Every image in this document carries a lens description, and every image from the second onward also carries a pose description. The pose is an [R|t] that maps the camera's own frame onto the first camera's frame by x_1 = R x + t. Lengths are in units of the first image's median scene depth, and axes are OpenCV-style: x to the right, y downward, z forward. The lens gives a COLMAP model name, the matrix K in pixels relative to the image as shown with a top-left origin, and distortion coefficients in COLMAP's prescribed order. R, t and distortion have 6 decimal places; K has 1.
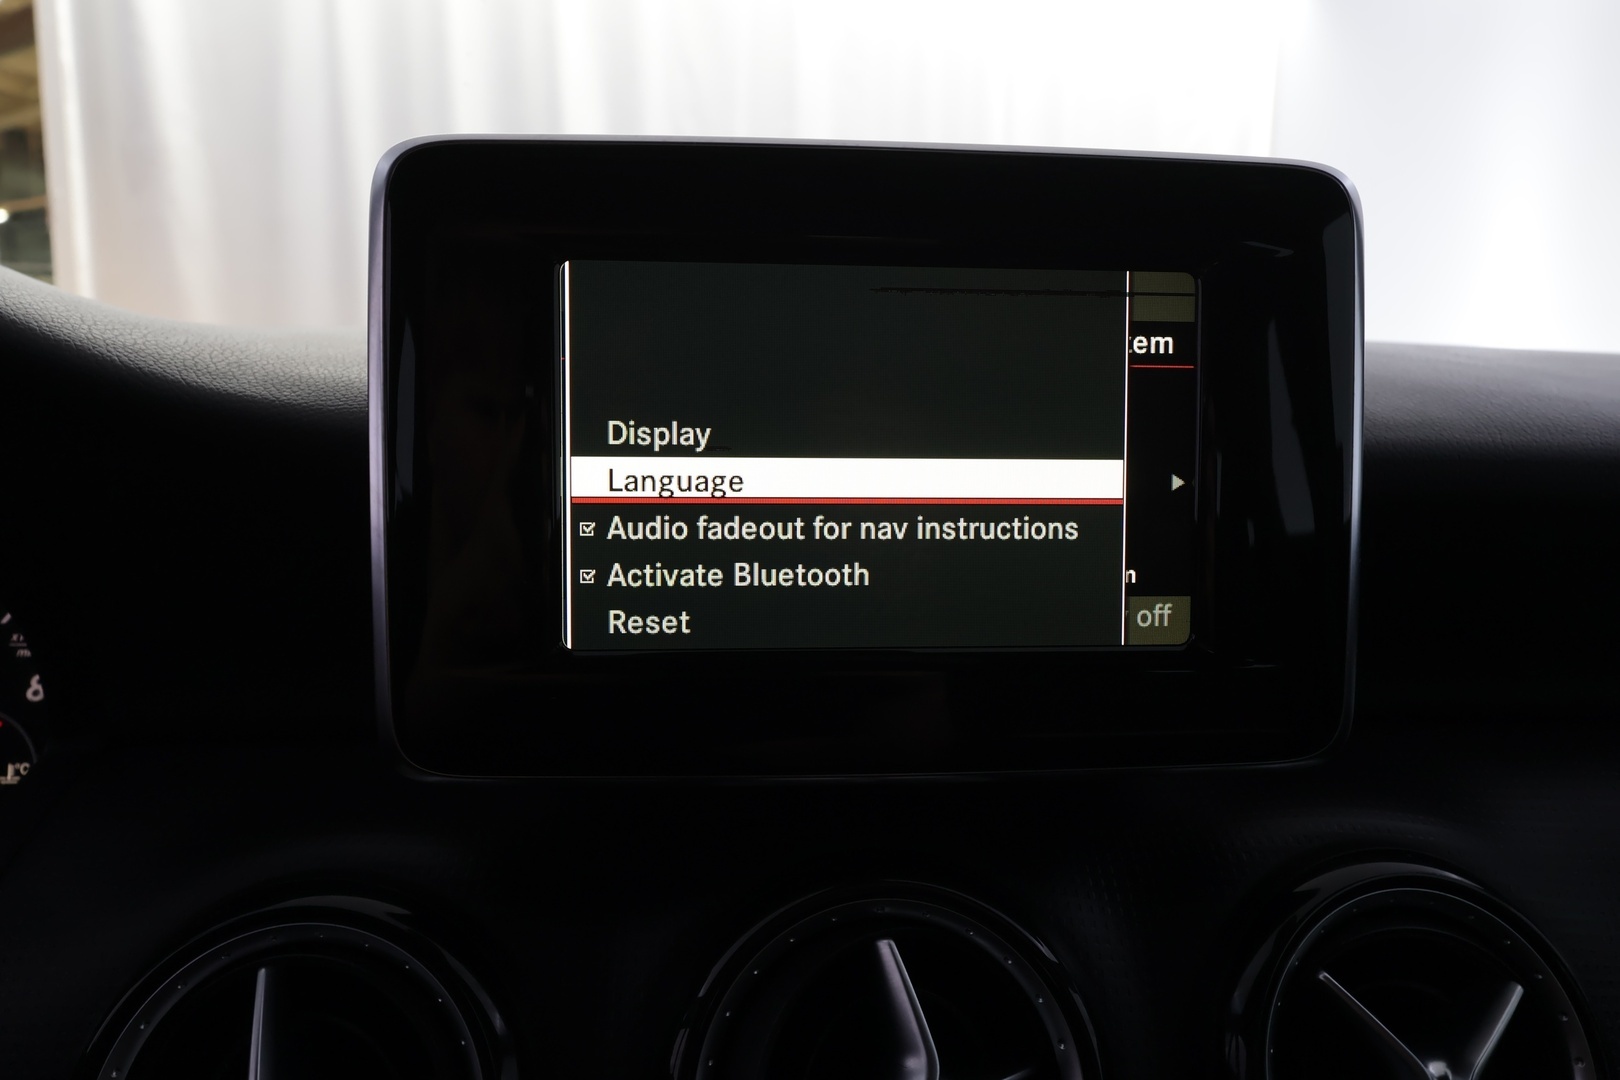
lens RADIAL K [[1202.7, 0, 810.2], [0, 1202.7, 581.4], [0, 0, 1]] dist [0.000356, 0.000626]
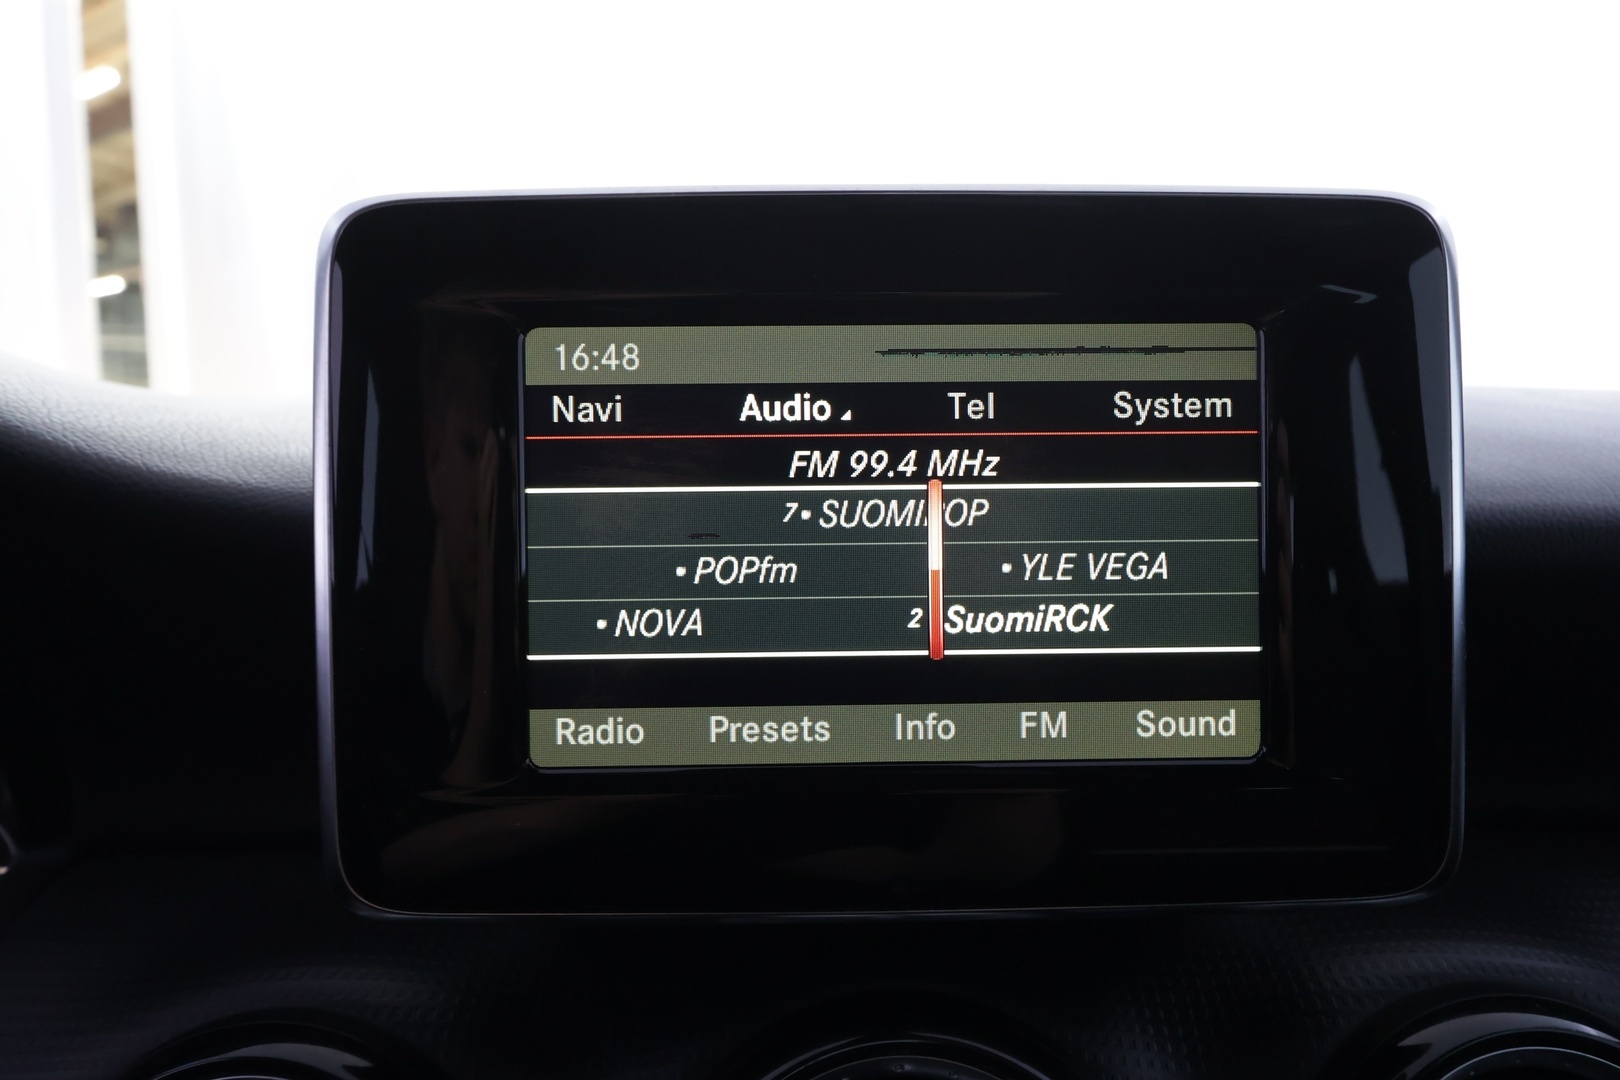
lens RADIAL K [[1202.7, 0, 814.3], [0, 1202.7, 571.1], [0, 0, 1]] dist [-0.000037, -0.000115]
pose [[0.997610, -0.012170, -0.068016, 0.057445], [0.009244, 0.999026, -0.043157, -0.042437], [0.068475, 0.042425, 0.996750, 0.120012]]
